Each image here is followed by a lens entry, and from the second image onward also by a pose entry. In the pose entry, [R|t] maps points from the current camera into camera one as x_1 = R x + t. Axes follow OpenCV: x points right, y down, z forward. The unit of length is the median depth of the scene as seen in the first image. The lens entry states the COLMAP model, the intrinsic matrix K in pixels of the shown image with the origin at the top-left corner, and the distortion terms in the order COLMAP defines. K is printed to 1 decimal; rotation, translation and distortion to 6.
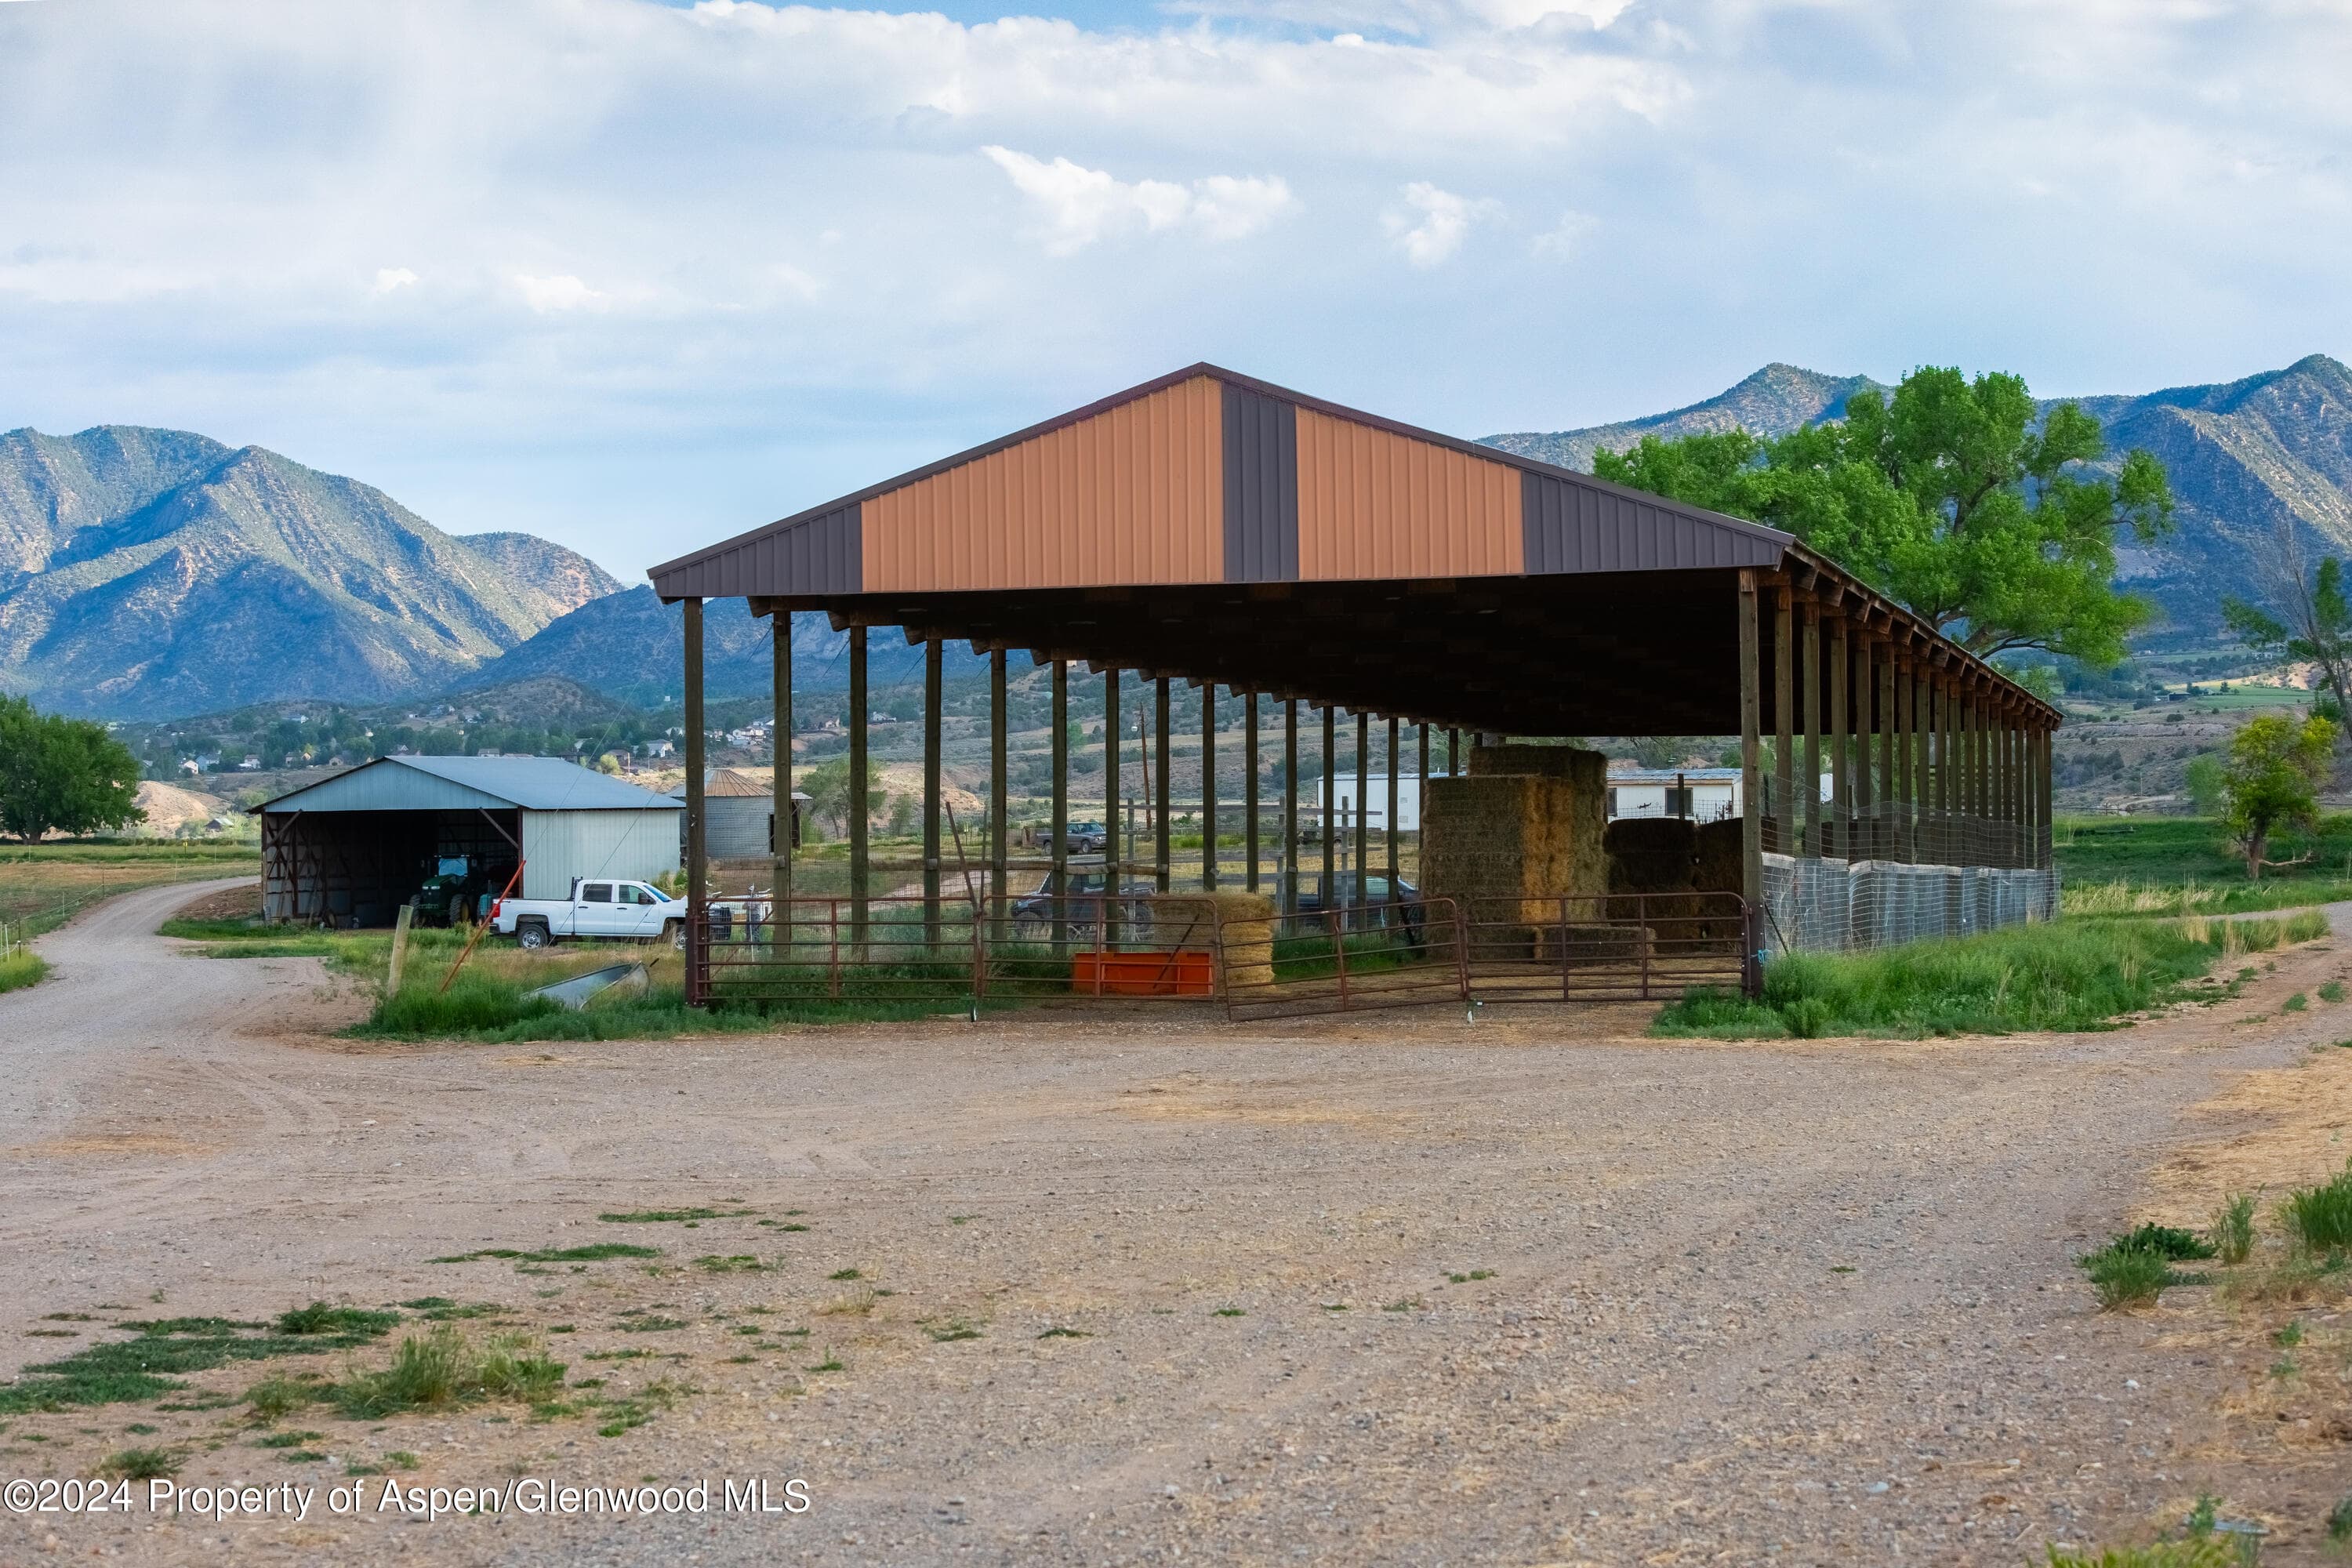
lens RADIAL K [[5071.7, 0, 1176.9], [0, 5071.7, 813.8], [0, 0, 1]] dist [-0.328755, 0.592644]
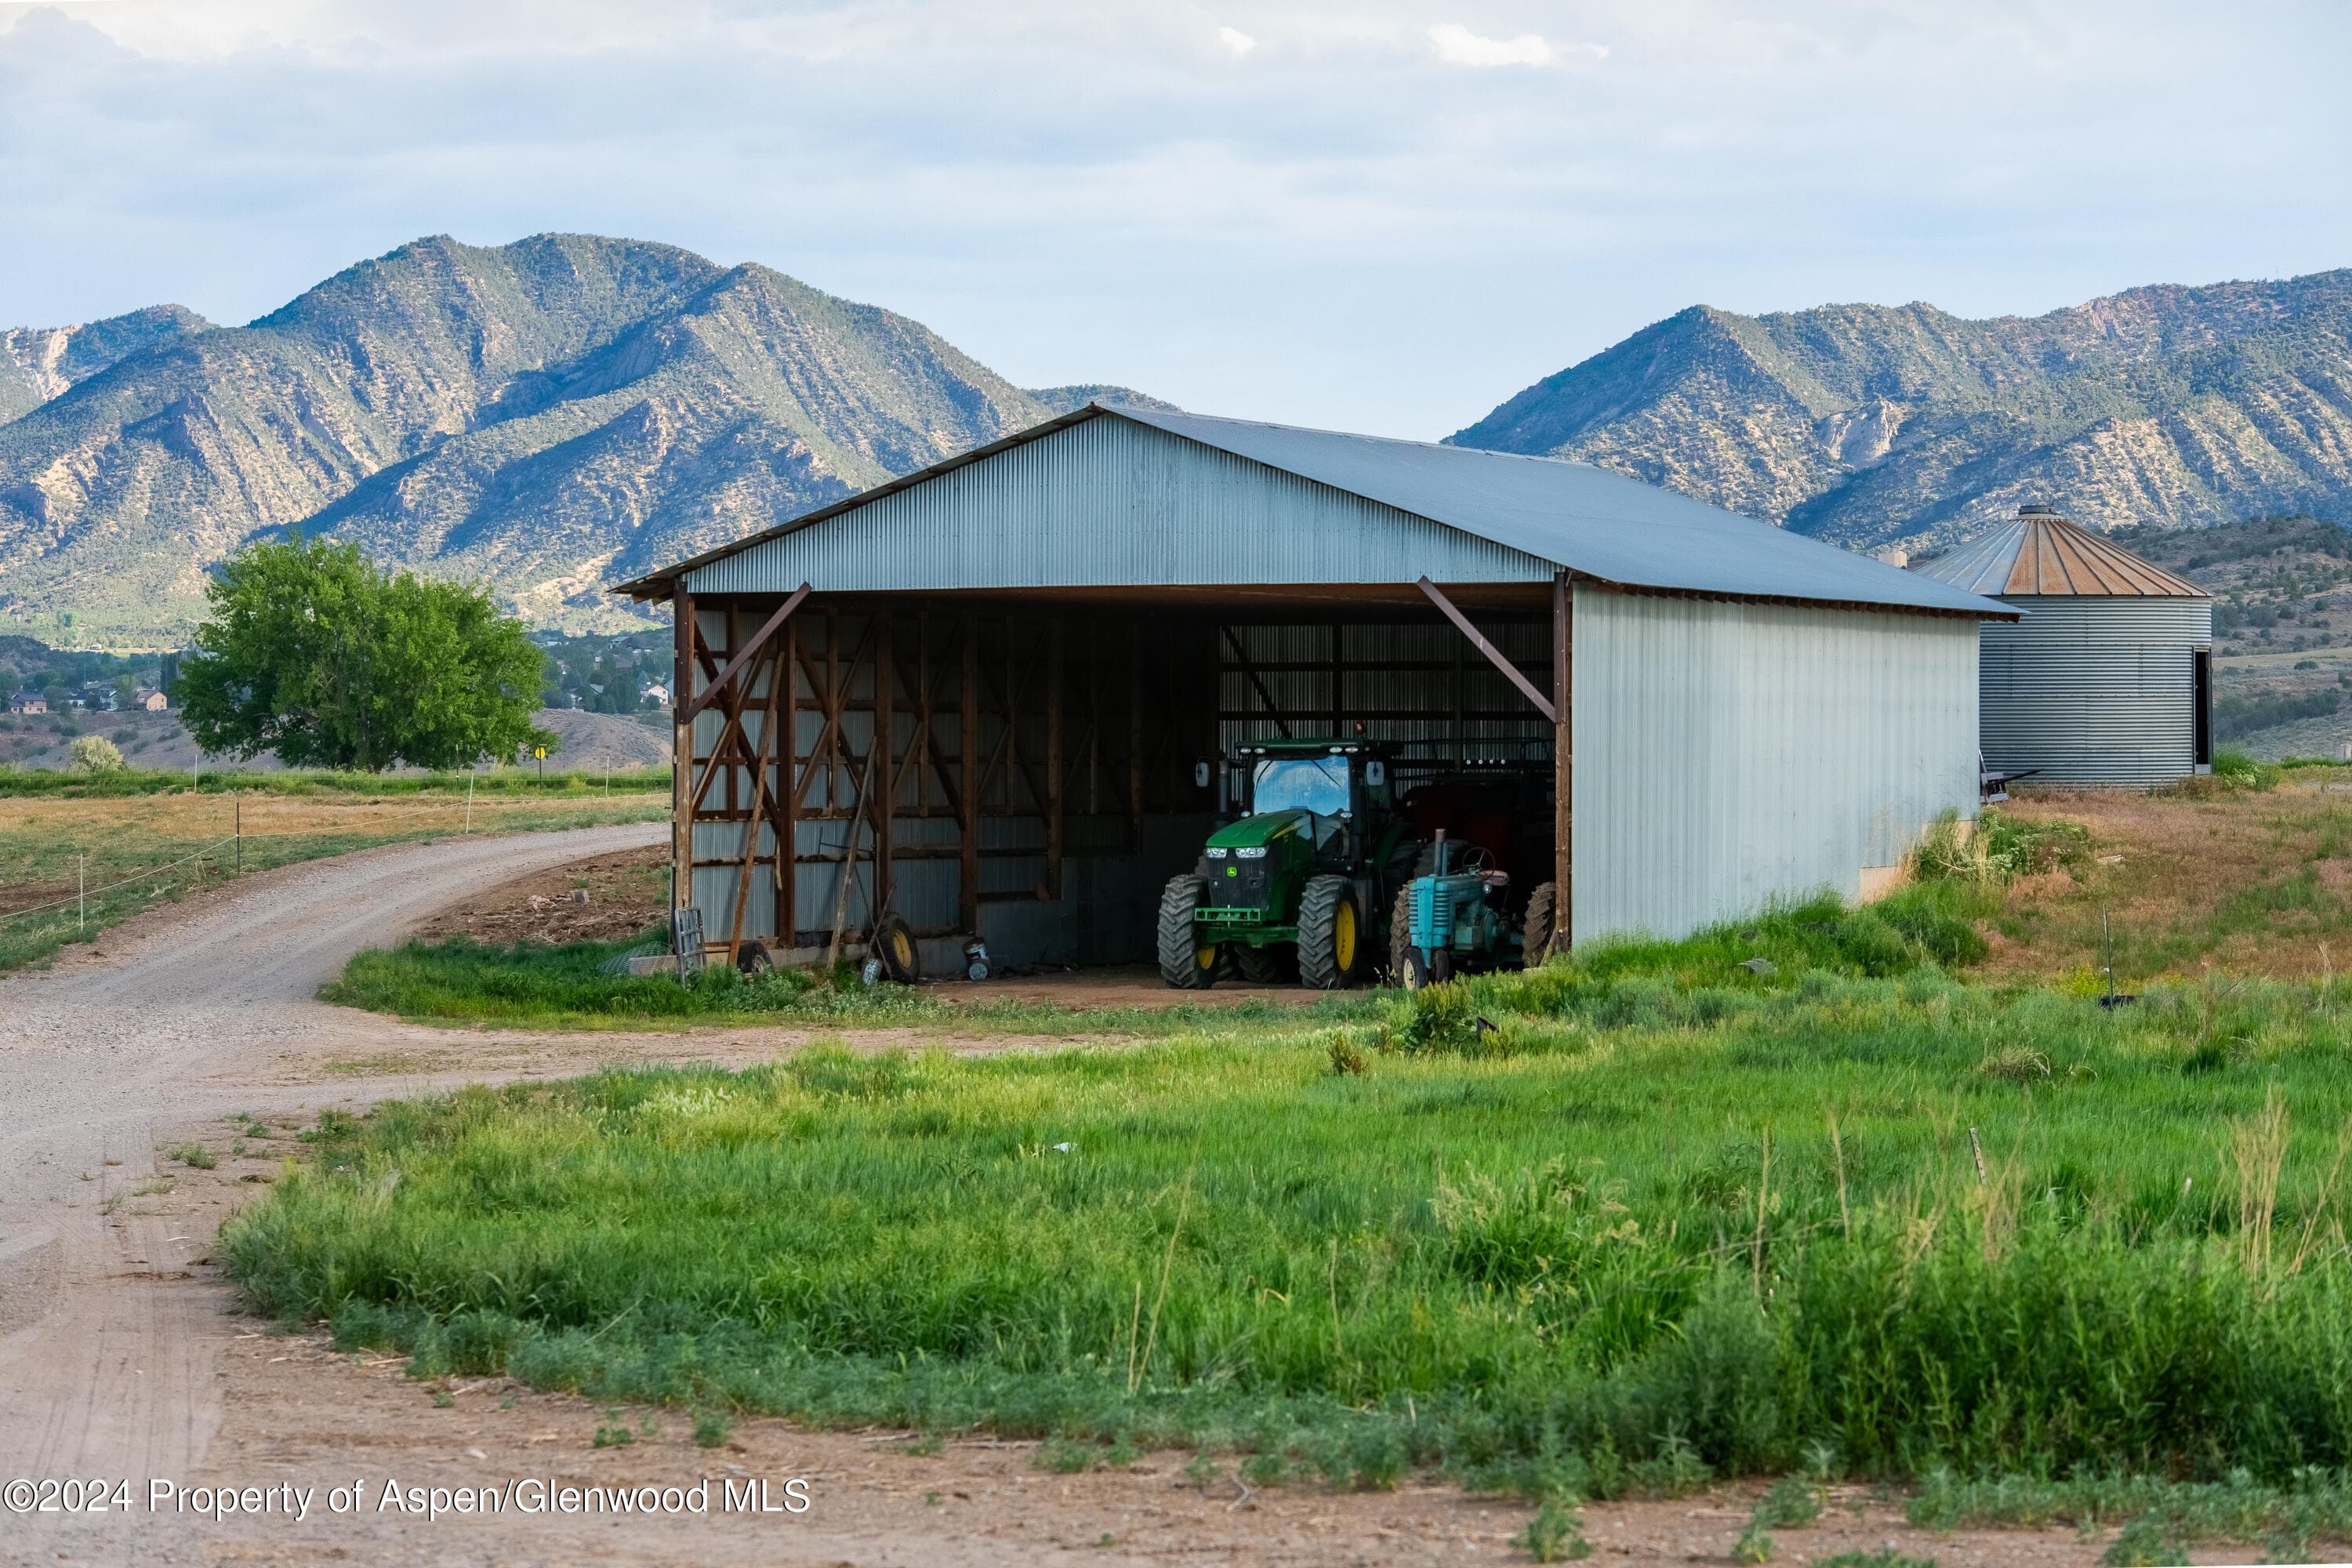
lens RADIAL K [[5523.5, 0, 1176.0], [0, 5523.5, 784.0], [0, 0, 1]] dist [-0.129691, 0.214693]
pose [[0.994212, 0.010742, -0.106894, -0.035765], [-0.010983, 0.999938, -0.001666, 0.003431], [0.106869, 0.002830, 0.994269, 0.206059]]
